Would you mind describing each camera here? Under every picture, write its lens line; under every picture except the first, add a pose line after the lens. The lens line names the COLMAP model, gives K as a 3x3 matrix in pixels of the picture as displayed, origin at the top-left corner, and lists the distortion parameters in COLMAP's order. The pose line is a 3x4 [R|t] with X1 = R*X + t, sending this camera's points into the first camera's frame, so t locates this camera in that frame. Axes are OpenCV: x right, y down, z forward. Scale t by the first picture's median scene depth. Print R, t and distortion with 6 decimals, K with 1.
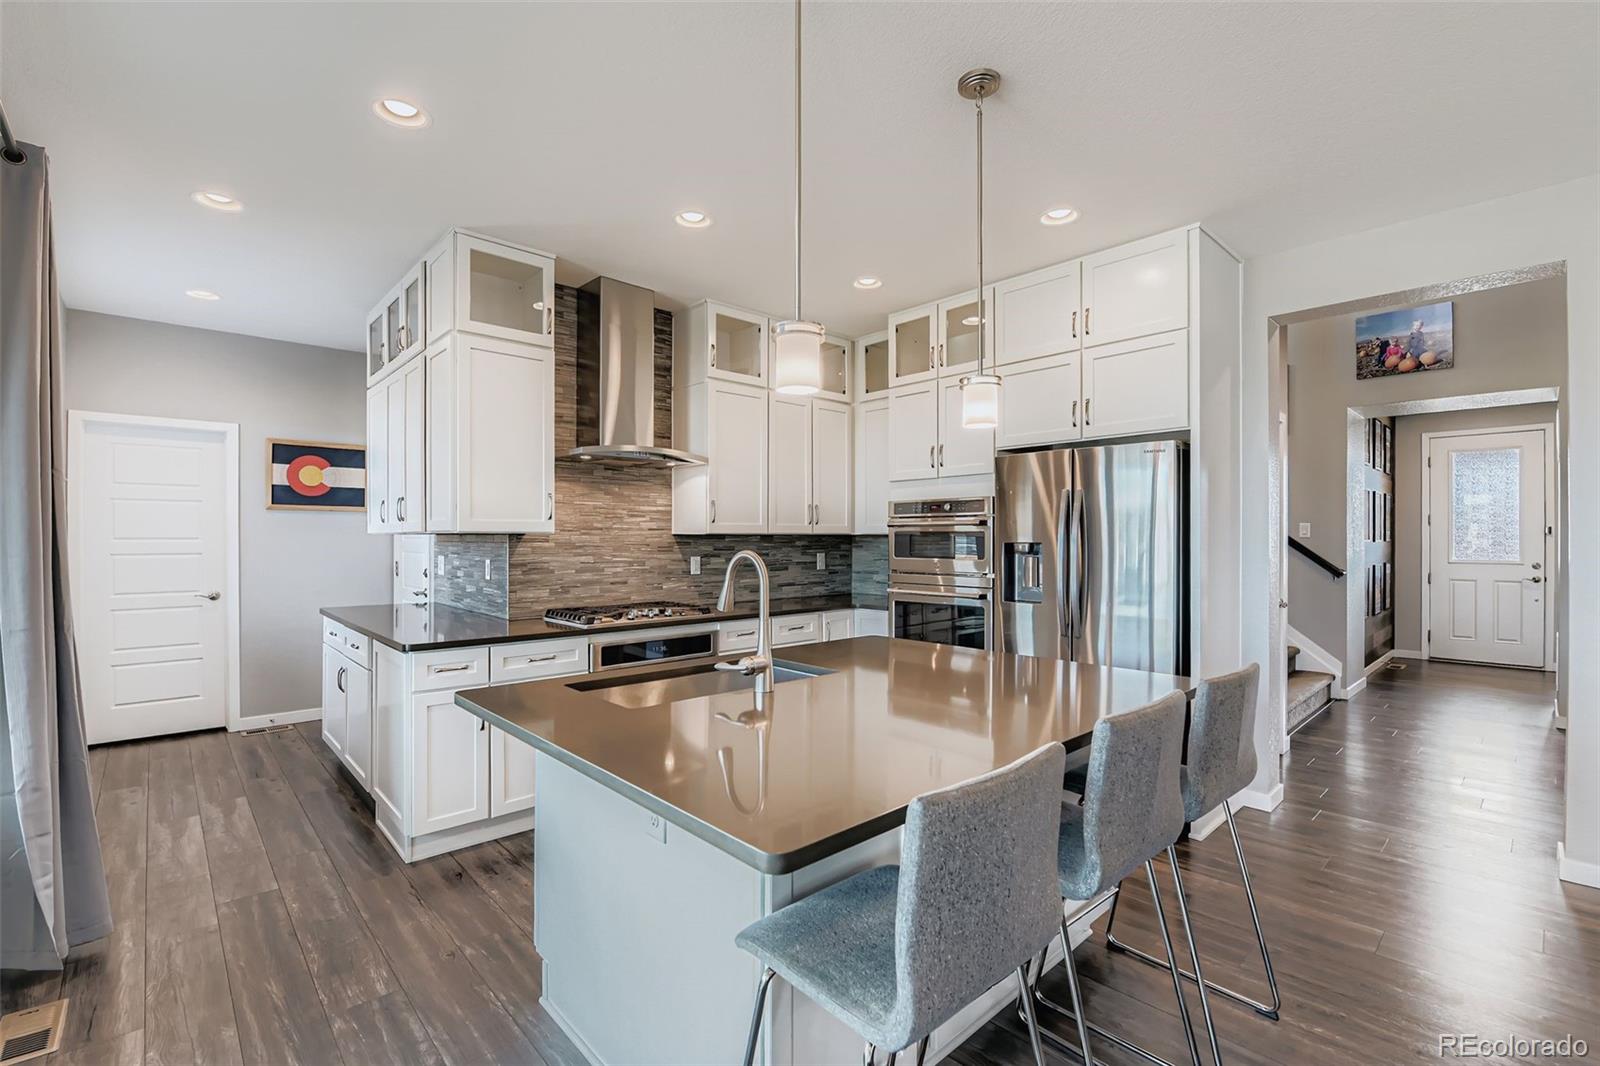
lens RADIAL K [[713.9, 0, 804.6], [0, 713.9, 536.3], [0, 0, 1]] dist [-0.026226, -0.000289]
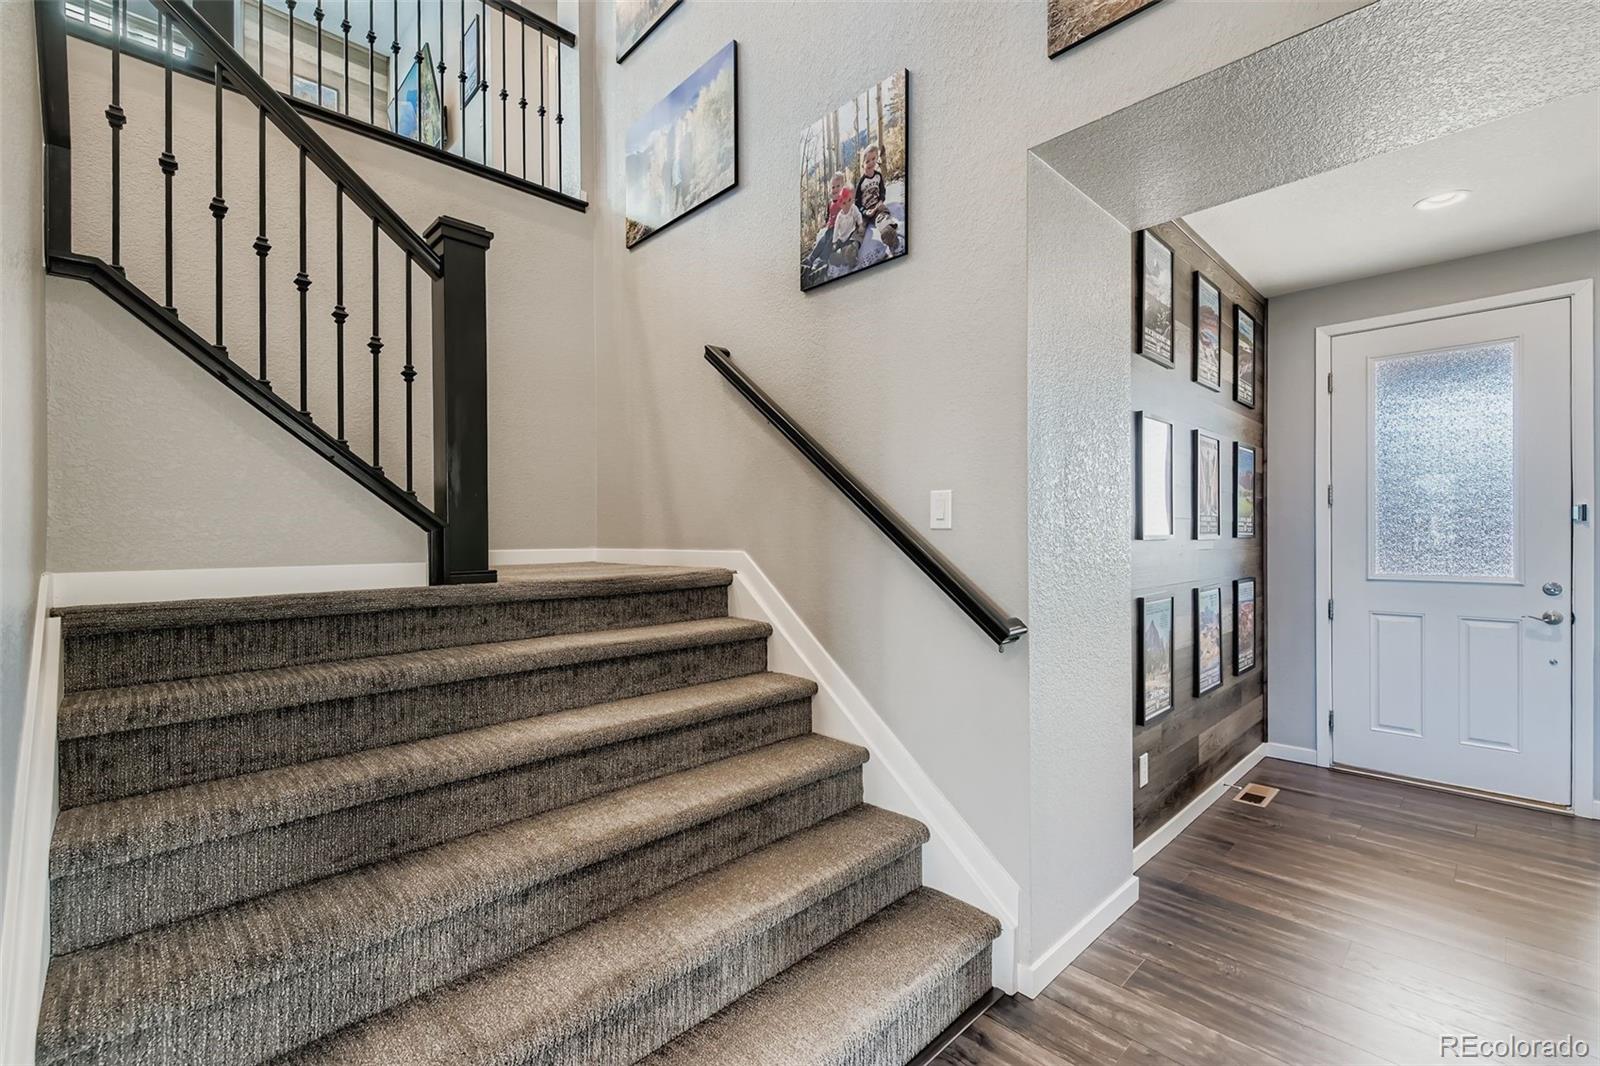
lens RADIAL K [[722.1, 0, 794.9], [0, 722.1, 534.0], [0, 0, 1]] dist [0.004396, 0.000088]
pose [[0.999092, -0.001780, 0.042571, 0.517272], [0.001922, 0.999993, -0.003311, 0.005910], [-0.042565, 0.003390, 0.999088, 0.524171]]
